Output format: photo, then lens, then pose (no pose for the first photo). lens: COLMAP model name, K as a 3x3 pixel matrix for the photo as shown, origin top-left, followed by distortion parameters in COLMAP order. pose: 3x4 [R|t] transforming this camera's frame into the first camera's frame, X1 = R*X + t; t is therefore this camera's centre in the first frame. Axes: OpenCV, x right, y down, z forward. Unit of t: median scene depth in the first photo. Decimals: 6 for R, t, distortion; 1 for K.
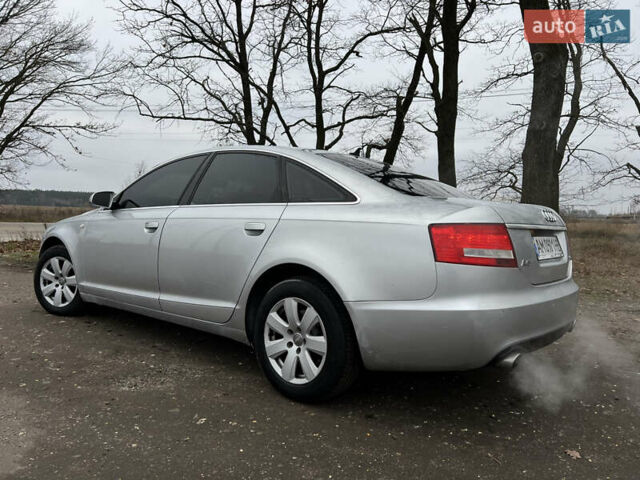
lens RADIAL K [[471.3, 0, 318.7], [0, 471.3, 242.2], [0, 0, 1]] dist [0.074540, -0.098269]
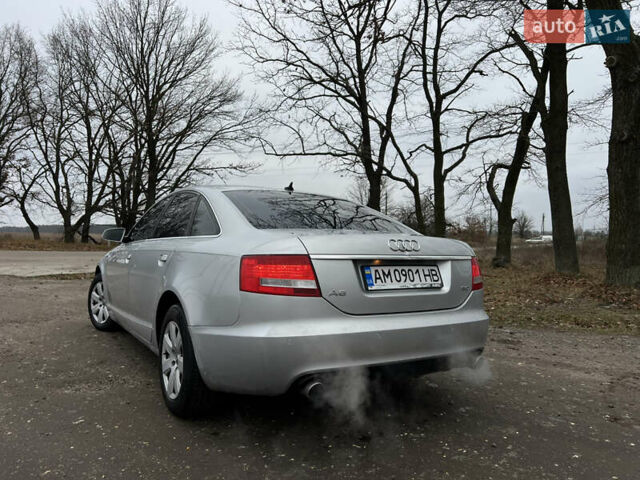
lens RADIAL K [[471.3, 0, 318.7], [0, 471.3, 242.2], [0, 0, 1]] dist [0.074540, -0.098269]
pose [[0.948753, -0.016307, -0.315598, 0.076028], [-0.001115, 0.998489, -0.054944, -0.001044], [0.316017, 0.052480, 0.947301, 0.002728]]
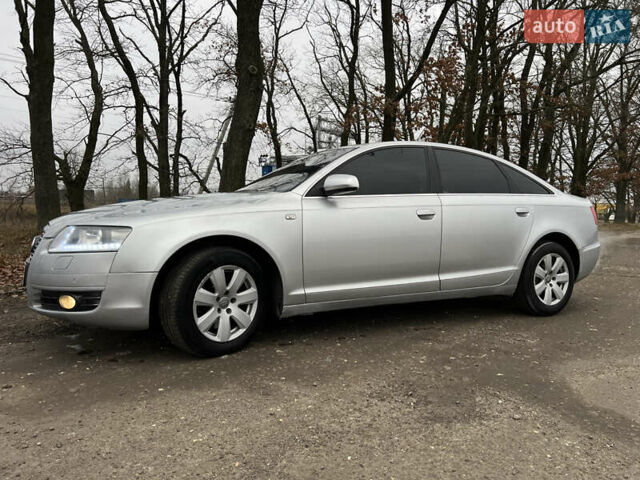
lens RADIAL K [[471.3, 0, 318.7], [0, 471.3, 242.2], [0, 0, 1]] dist [0.074540, -0.098269]
pose [[0.371669, -0.077479, 0.925127, -0.219230], [0.040520, 0.996916, 0.067213, -0.007330], [-0.927481, 0.012505, 0.373662, 0.134044]]
